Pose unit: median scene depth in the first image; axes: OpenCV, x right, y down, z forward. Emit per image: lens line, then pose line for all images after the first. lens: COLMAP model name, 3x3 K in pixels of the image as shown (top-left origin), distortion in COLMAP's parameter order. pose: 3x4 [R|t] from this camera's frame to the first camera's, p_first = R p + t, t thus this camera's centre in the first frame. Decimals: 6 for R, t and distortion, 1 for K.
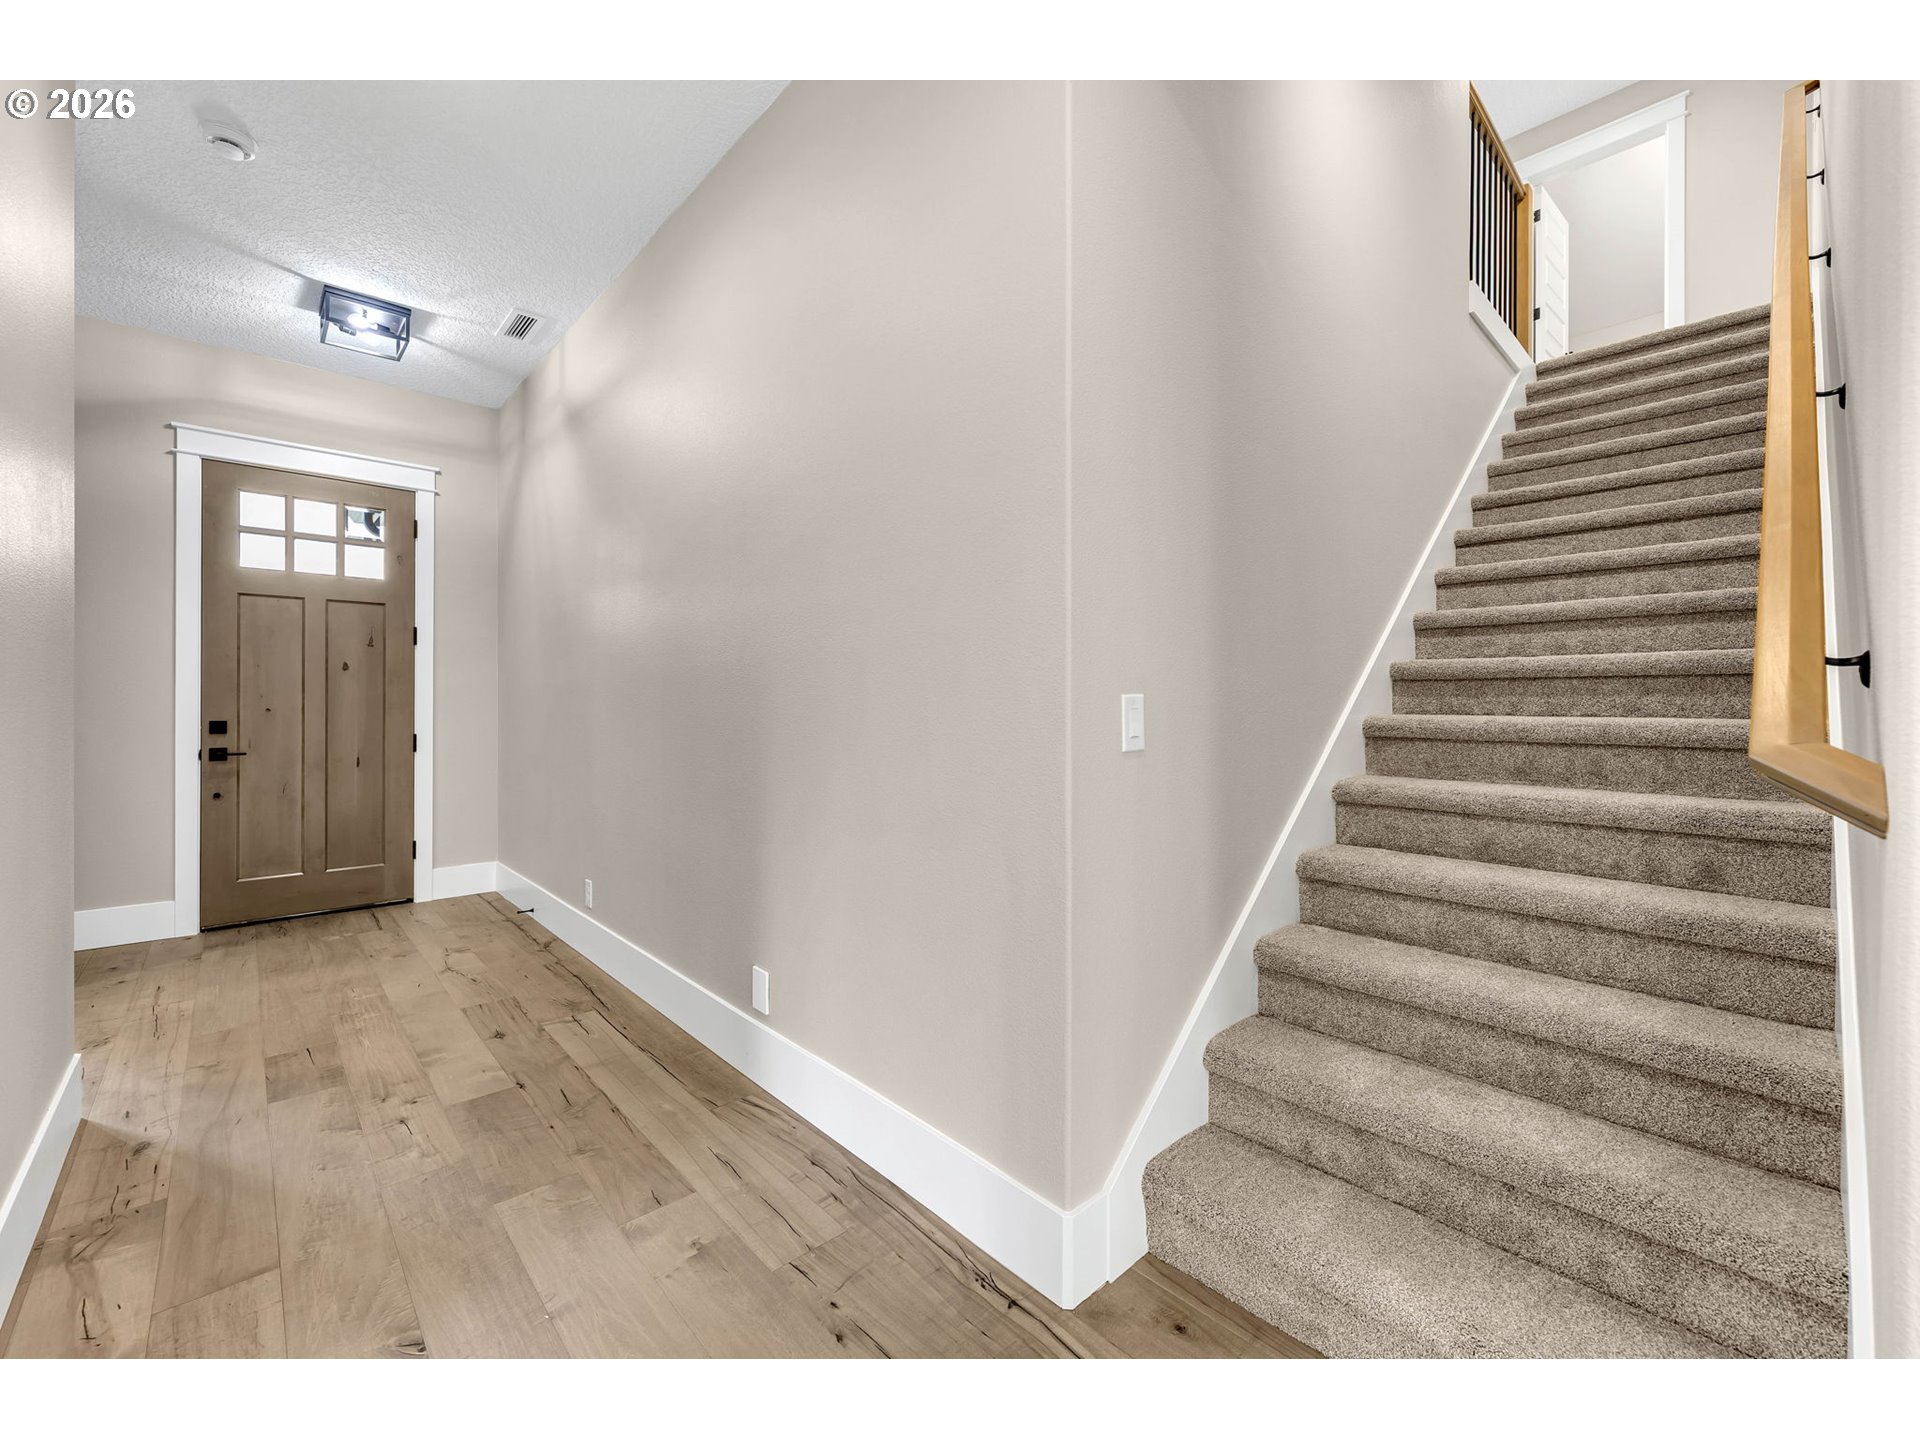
lens RADIAL K [[776.4, 0, 960.1], [0, 776.4, 708.9], [0, 0, 1]] dist [-0.004507, -0.000023]
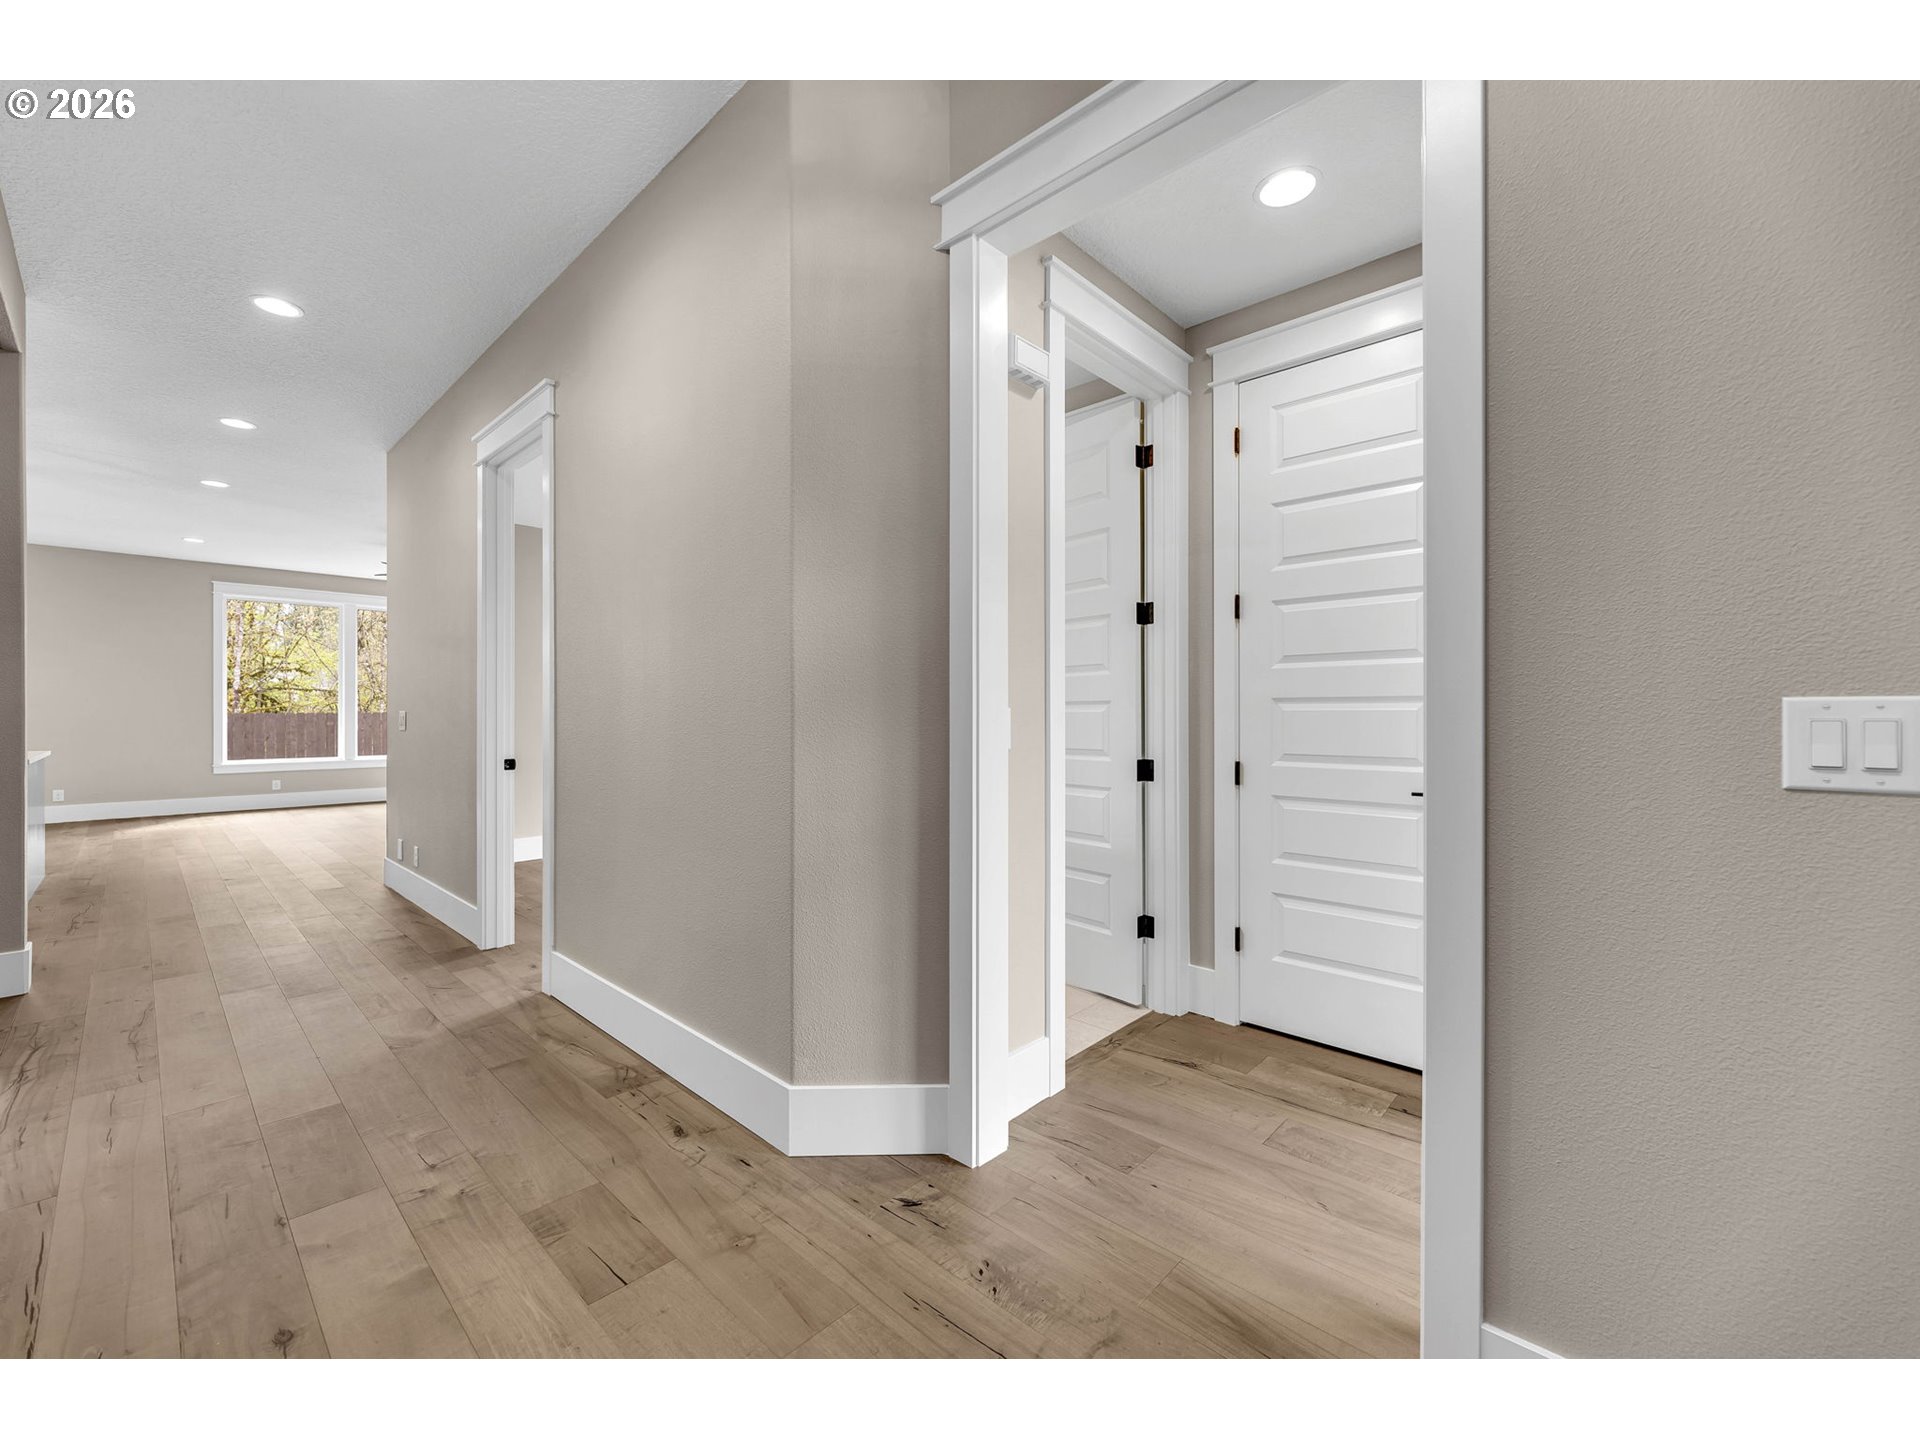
lens RADIAL K [[776.4, 0, 959.9], [0, 776.4, 714.5], [0, 0, 1]] dist [-0.004507, -0.000023]
pose [[-0.997517, -0.008119, -0.069954, -1.238063], [-0.008608, 0.999941, 0.006695, -0.019707], [0.069896, 0.007280, -0.997528, 1.895837]]
